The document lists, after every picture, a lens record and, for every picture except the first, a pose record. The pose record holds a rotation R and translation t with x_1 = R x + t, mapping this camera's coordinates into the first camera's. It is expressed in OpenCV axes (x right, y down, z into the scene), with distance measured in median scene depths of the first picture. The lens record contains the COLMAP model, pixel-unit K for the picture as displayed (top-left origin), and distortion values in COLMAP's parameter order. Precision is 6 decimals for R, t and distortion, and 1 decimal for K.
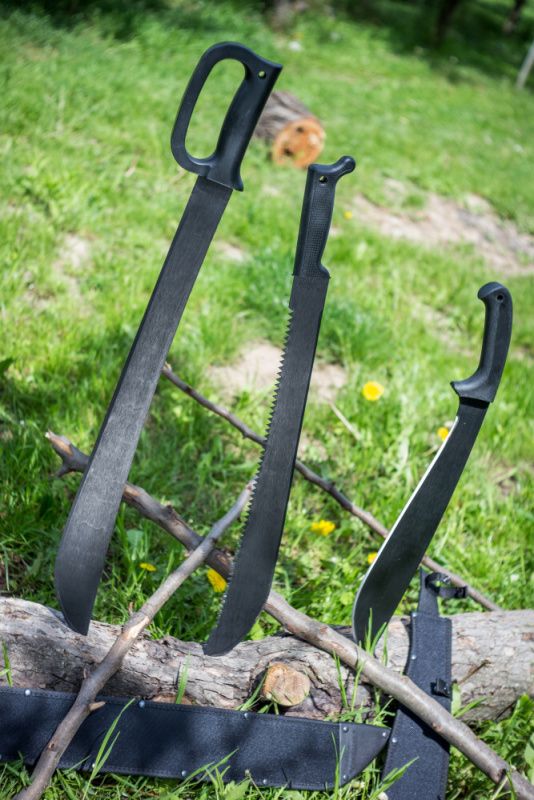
lens RADIAL K [[1147.2, 0, 267.0], [0, 1147.2, 400.0], [0, 0, 1]] dist [-0.008806, -0.060752]
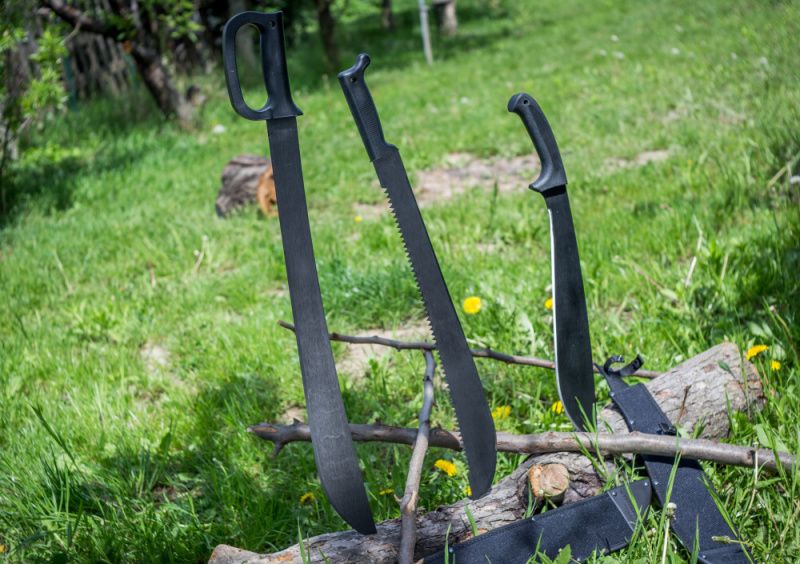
lens RADIAL K [[1214.2, 0, 400.0], [0, 1214.2, 282.0], [0, 0, 1]] dist [0.002622, 0.011294]
pose [[0.853549, -0.511577, 0.098703, -0.110114], [0.520642, 0.844632, -0.124612, 0.134522], [-0.019619, 0.157752, 0.987284, -0.187945]]
